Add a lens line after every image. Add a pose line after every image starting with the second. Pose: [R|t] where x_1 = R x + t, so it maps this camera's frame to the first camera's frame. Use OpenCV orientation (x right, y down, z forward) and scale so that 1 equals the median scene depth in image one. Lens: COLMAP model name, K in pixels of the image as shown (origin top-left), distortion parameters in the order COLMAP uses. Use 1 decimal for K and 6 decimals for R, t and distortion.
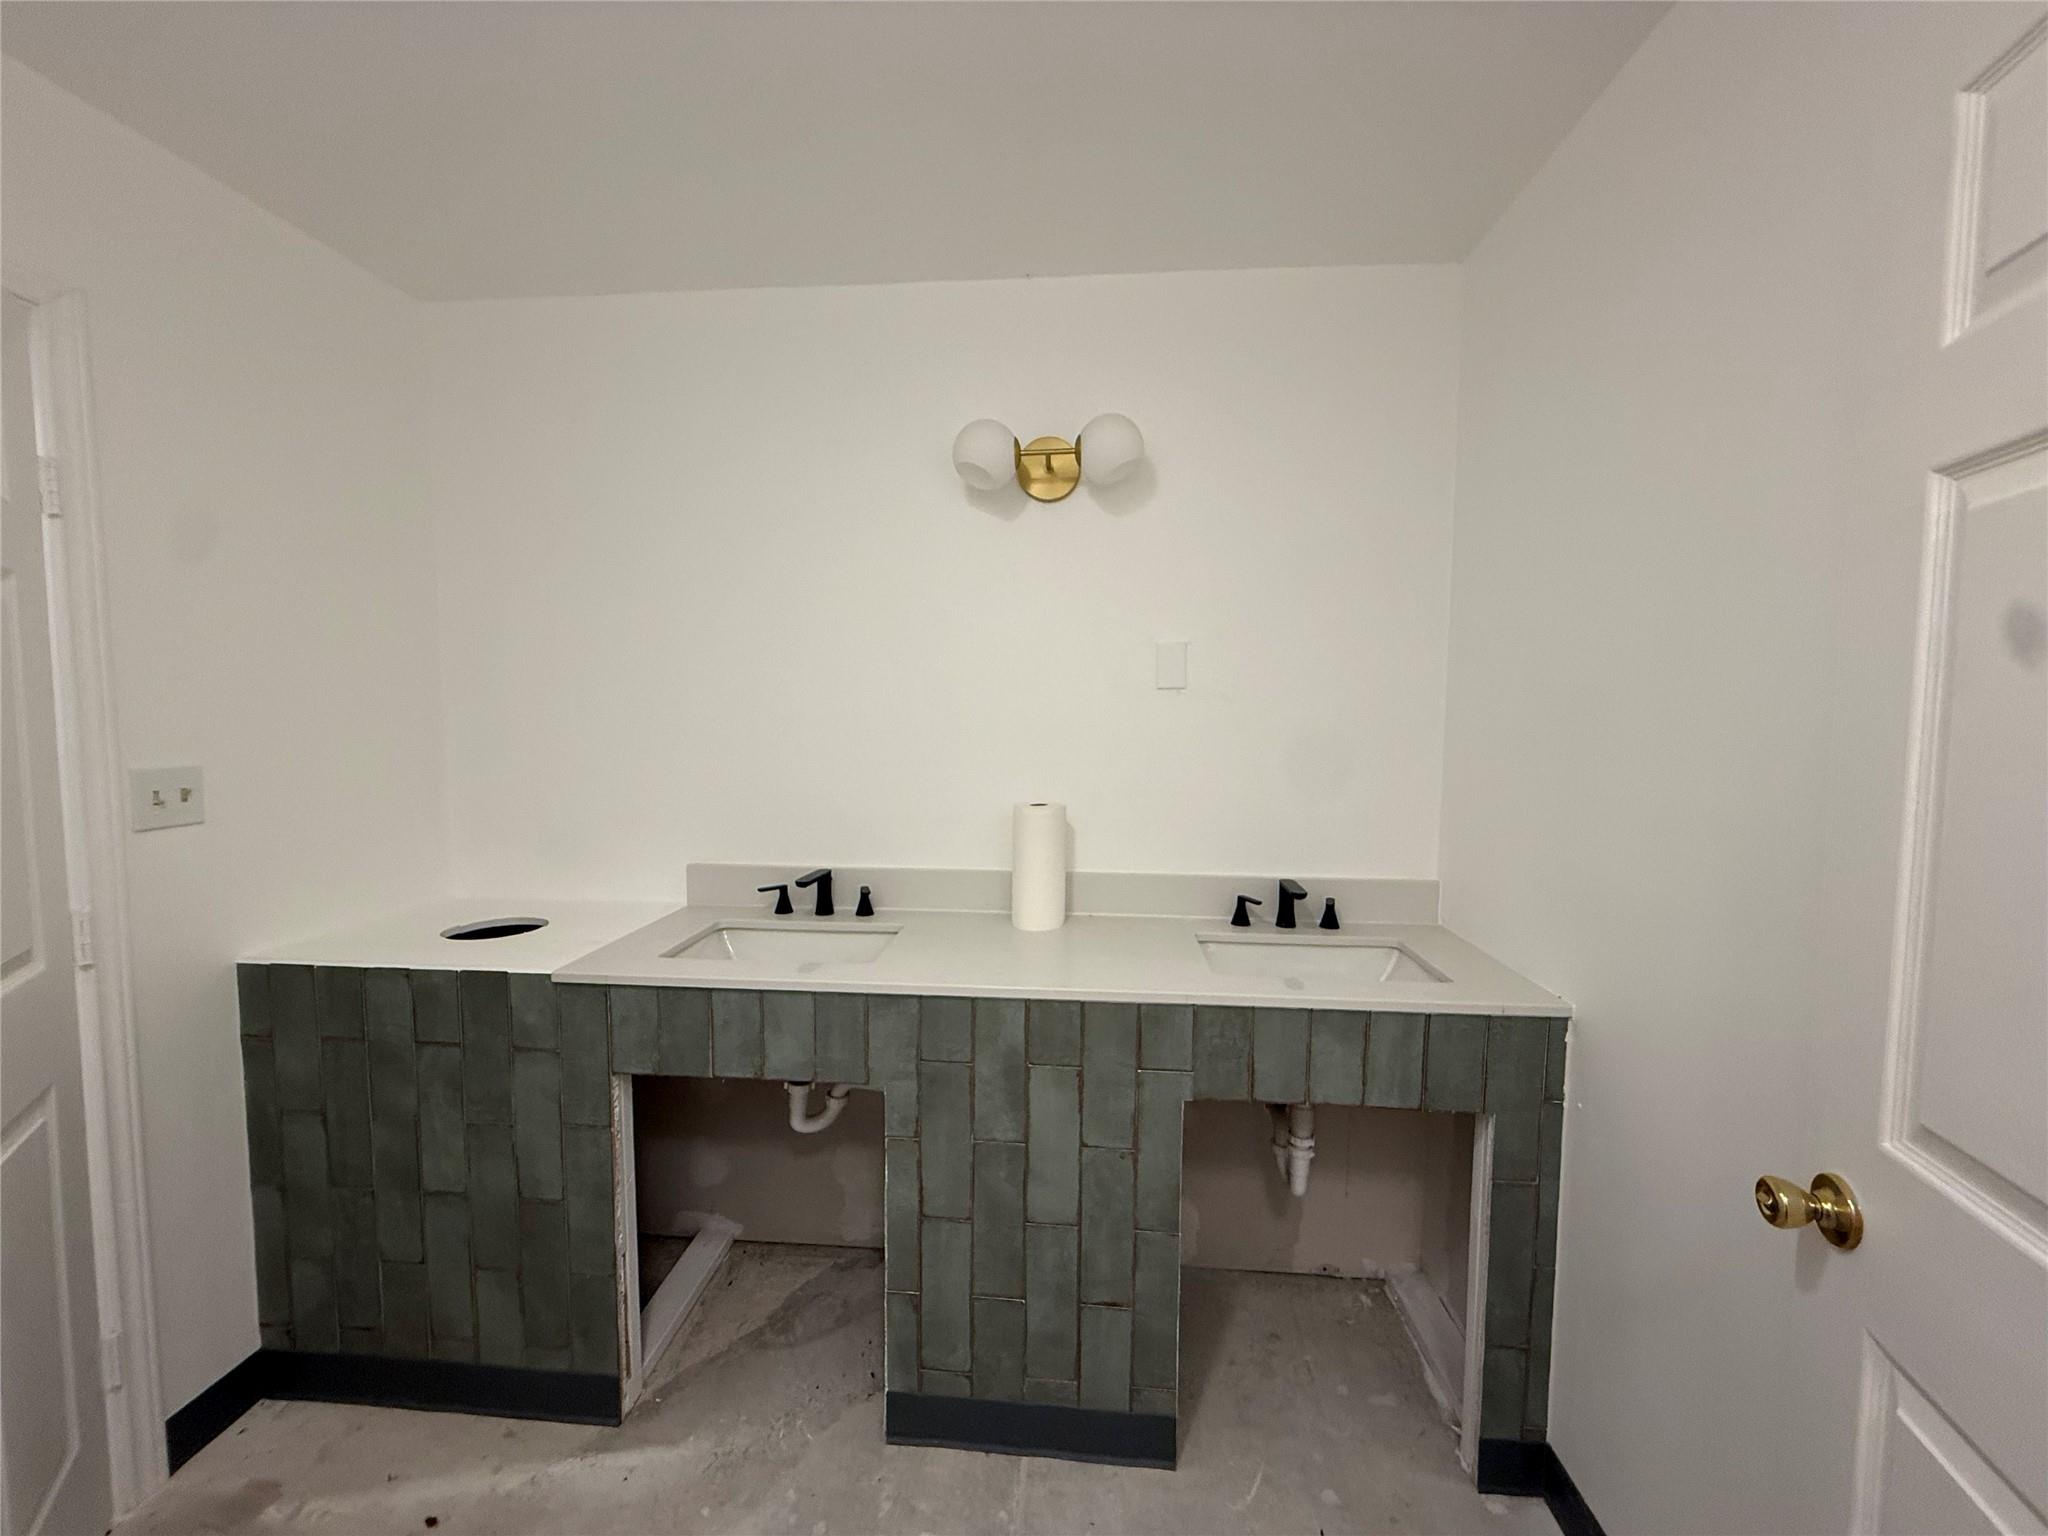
lens RADIAL K [[812.5, 0, 1030.6], [0, 812.5, 770.2], [0, 0, 1]] dist [0.002717, -0.000823]
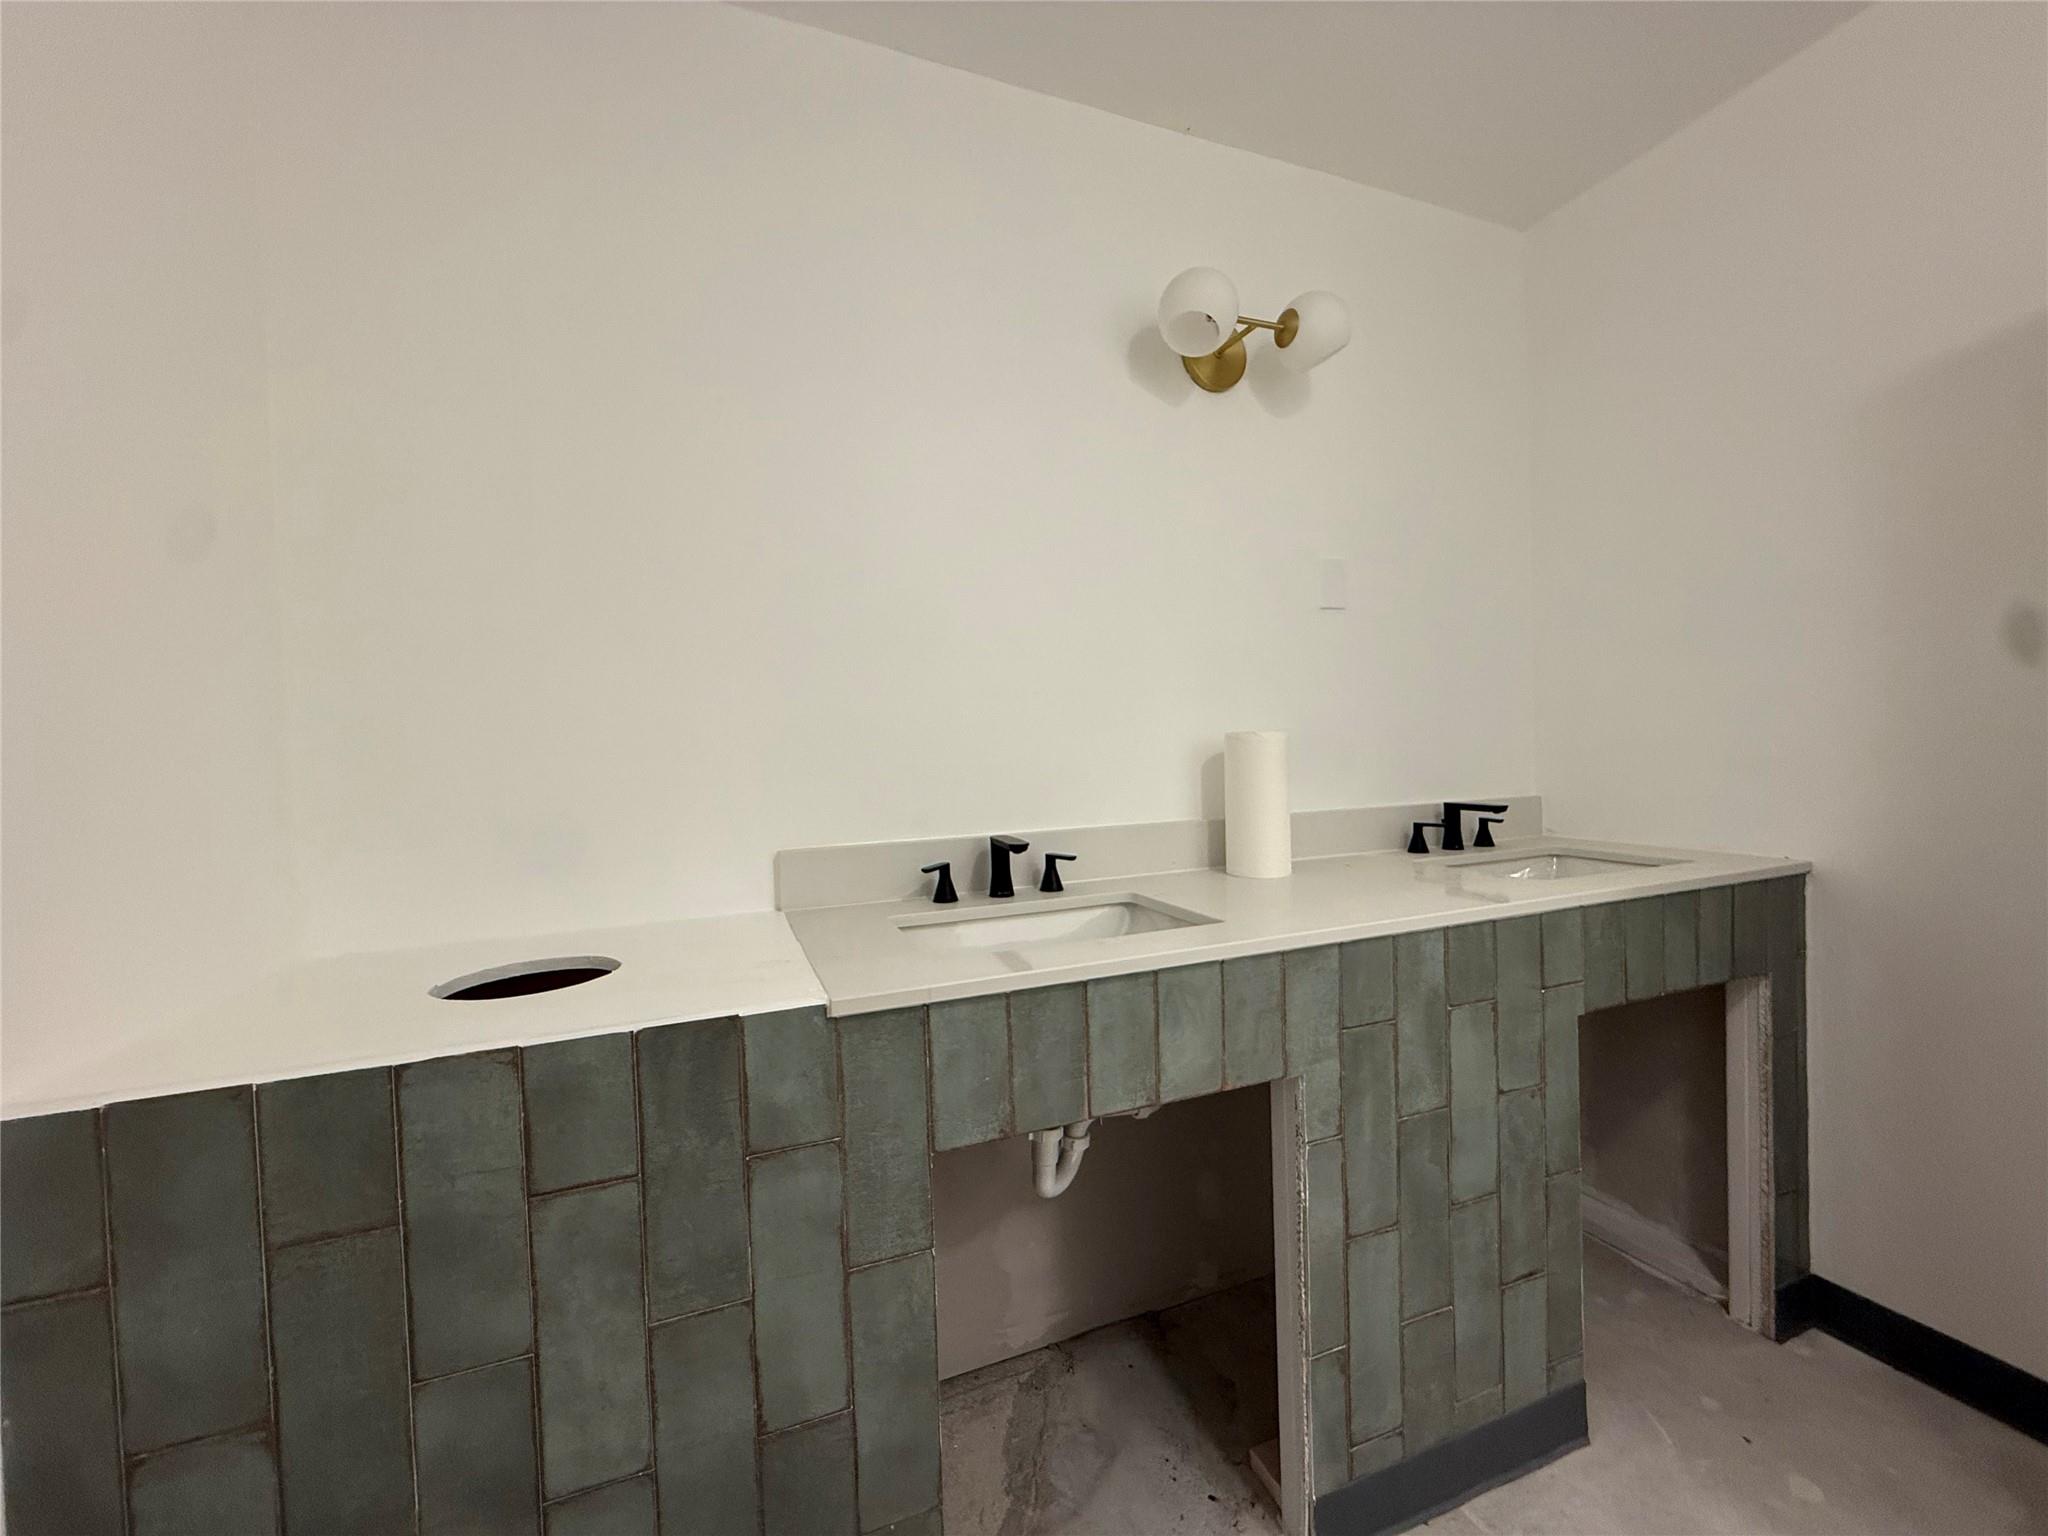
lens RADIAL K [[812.5, 0, 1020.9], [0, 812.5, 763.7], [0, 0, 1]] dist [0.002717, -0.000823]
pose [[0.896035, -0.042736, 0.441921, -0.725604], [0.067964, 0.996828, -0.041405, 0.117575], [-0.438750, 0.067134, 0.896098, 0.425134]]
